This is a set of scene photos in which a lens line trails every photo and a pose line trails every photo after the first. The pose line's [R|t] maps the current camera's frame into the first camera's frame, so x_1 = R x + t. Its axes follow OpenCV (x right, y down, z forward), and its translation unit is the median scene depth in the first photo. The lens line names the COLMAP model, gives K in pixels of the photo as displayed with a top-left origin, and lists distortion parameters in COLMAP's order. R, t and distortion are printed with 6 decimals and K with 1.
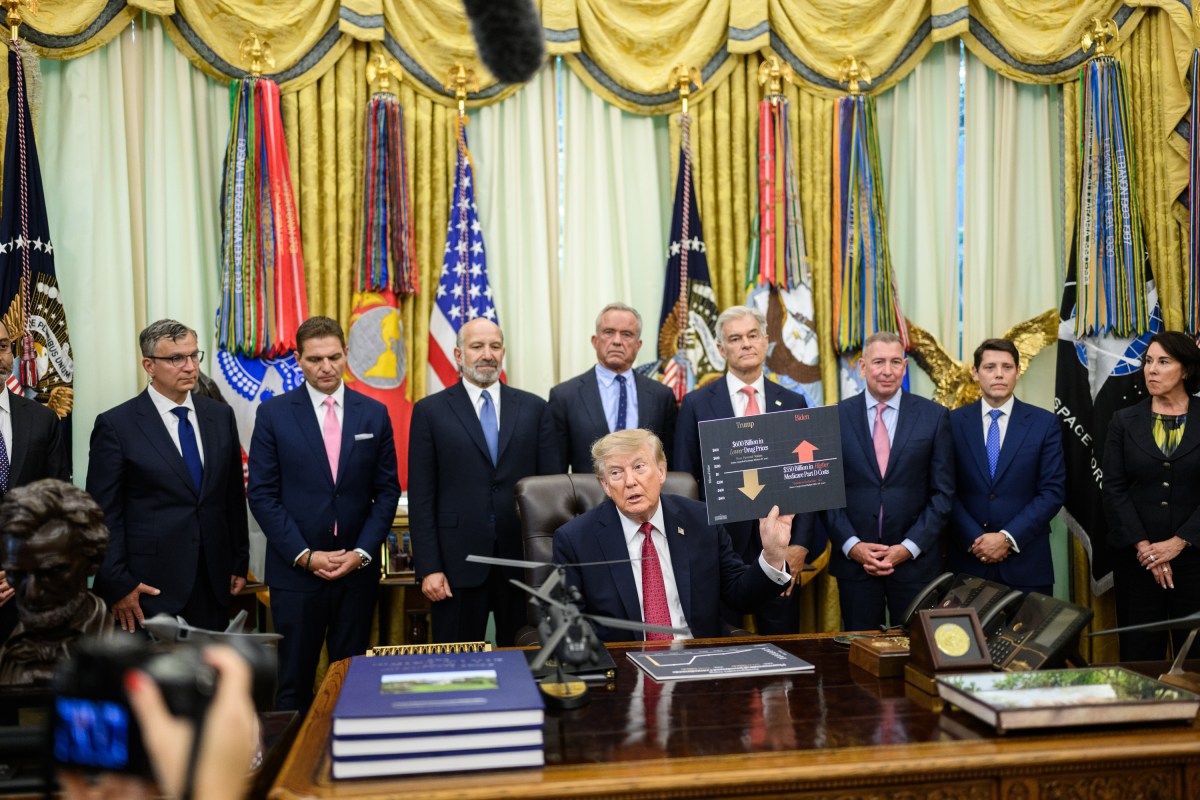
lens RADIAL K [[1150.2, 0, 604.3], [0, 1150.2, 409.9], [0, 0, 1]] dist [0.001938, 0.000000]
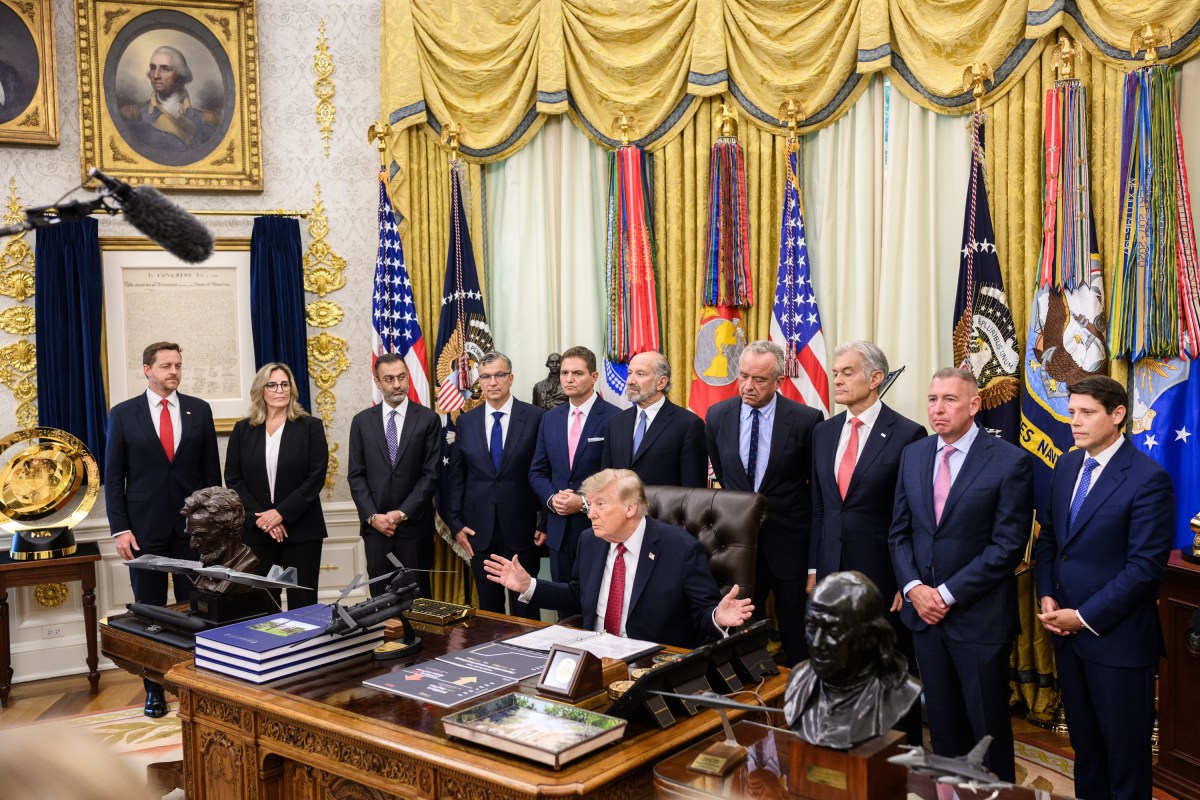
lens RADIAL K [[1150.2, 0, 598.1], [0, 1150.2, 399.9], [0, 0, 1]] dist [0.001938, 0.000000]
pose [[0.674144, 0.043217, -0.737334, 0.613857], [0.020080, 0.996845, 0.076786, -0.098443], [0.738327, -0.066570, 0.671150, 0.084217]]
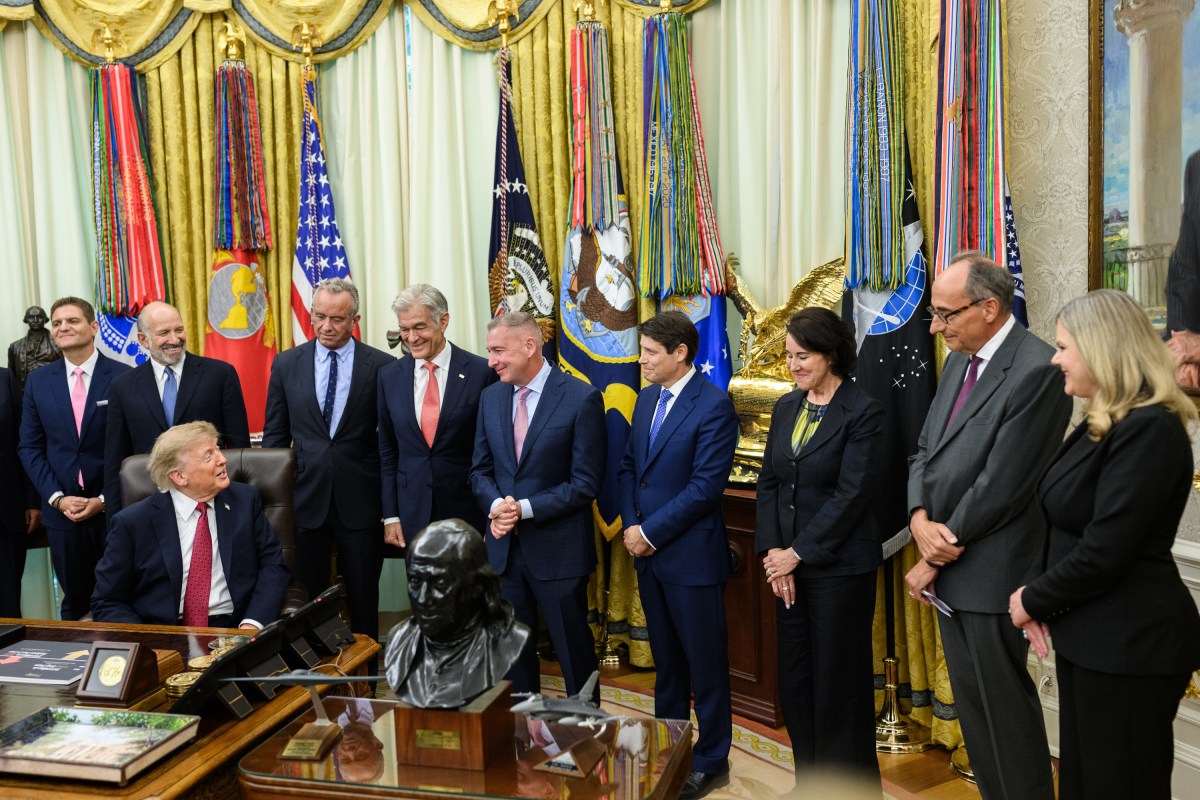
lens RADIAL K [[1203.3, 0, 593.2], [0, 1203.3, 398.4], [0, 0, 1]] dist [-0.005233, 0.000000]
pose [[0.920170, 0.023493, -0.390813, 0.562586], [0.025293, 0.992546, 0.119216, -0.088776], [0.390700, -0.119584, 0.912717, 0.076760]]
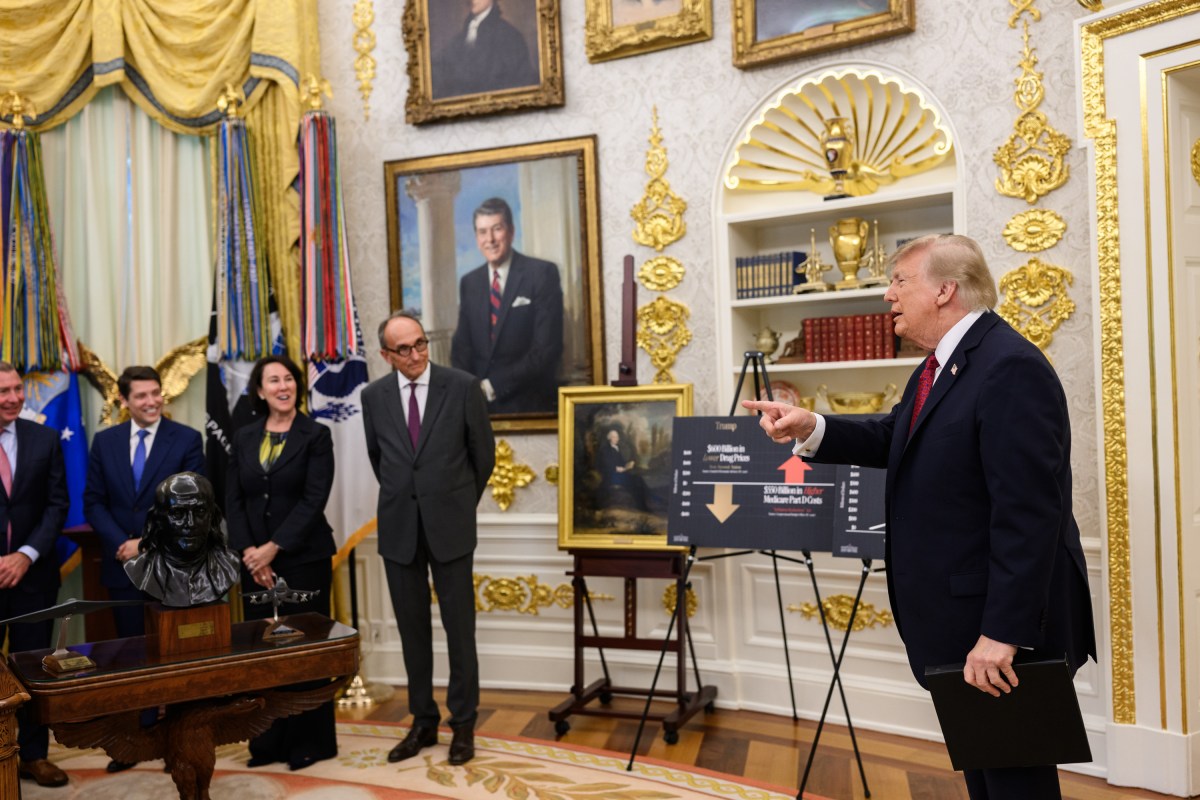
lens RADIAL K [[1150.2, 0, 601.2], [0, 1150.2, 409.1], [0, 0, 1]] dist [0.001938, 0.000000]
pose [[0.901697, -0.022328, 0.431793, 0.246234], [0.018462, 0.999743, 0.013144, -0.021327], [-0.431975, -0.003880, 0.901877, -0.191793]]
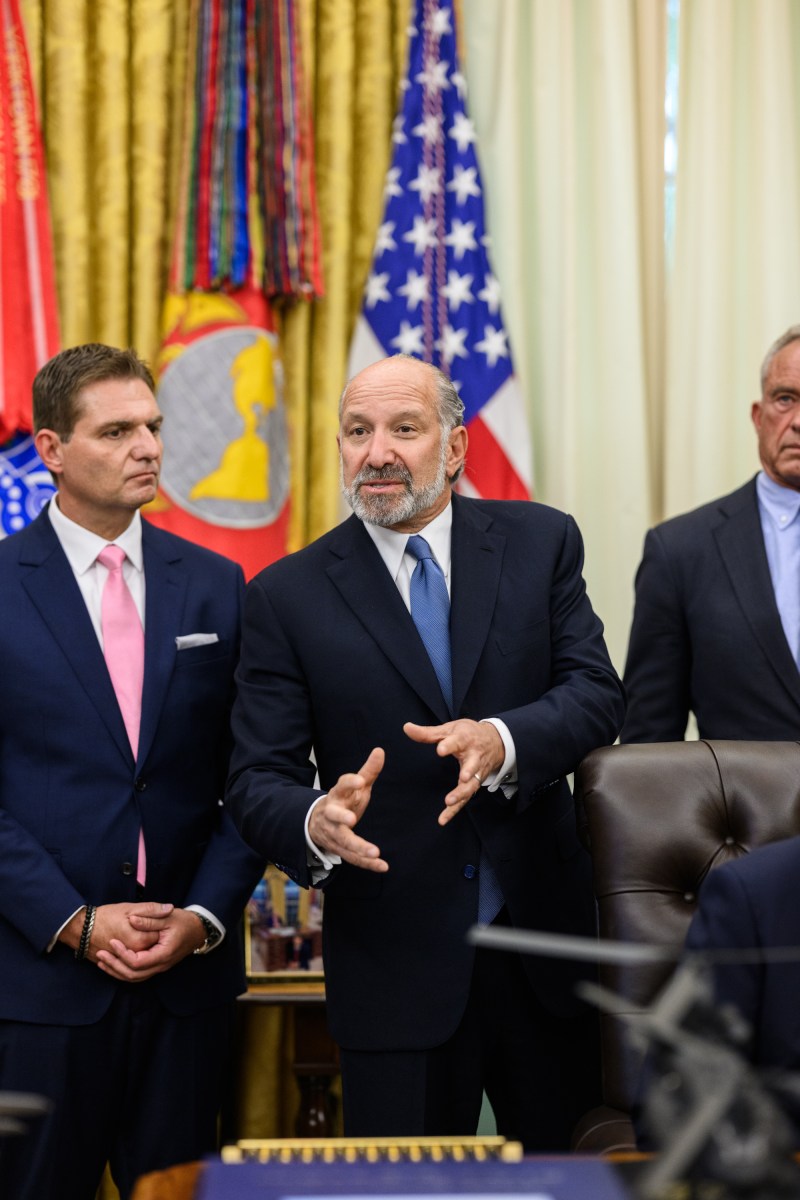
lens RADIAL K [[2936.3, 0, 397.3], [0, 2936.3, 608.0], [0, 0, 1]] dist [-0.043084, 0.000000]
pose [[0.993580, 0.012487, -0.112445, -0.016118], [-0.011631, 0.999898, 0.008263, 0.001053], [0.112536, -0.006902, 0.993624, -0.036058]]
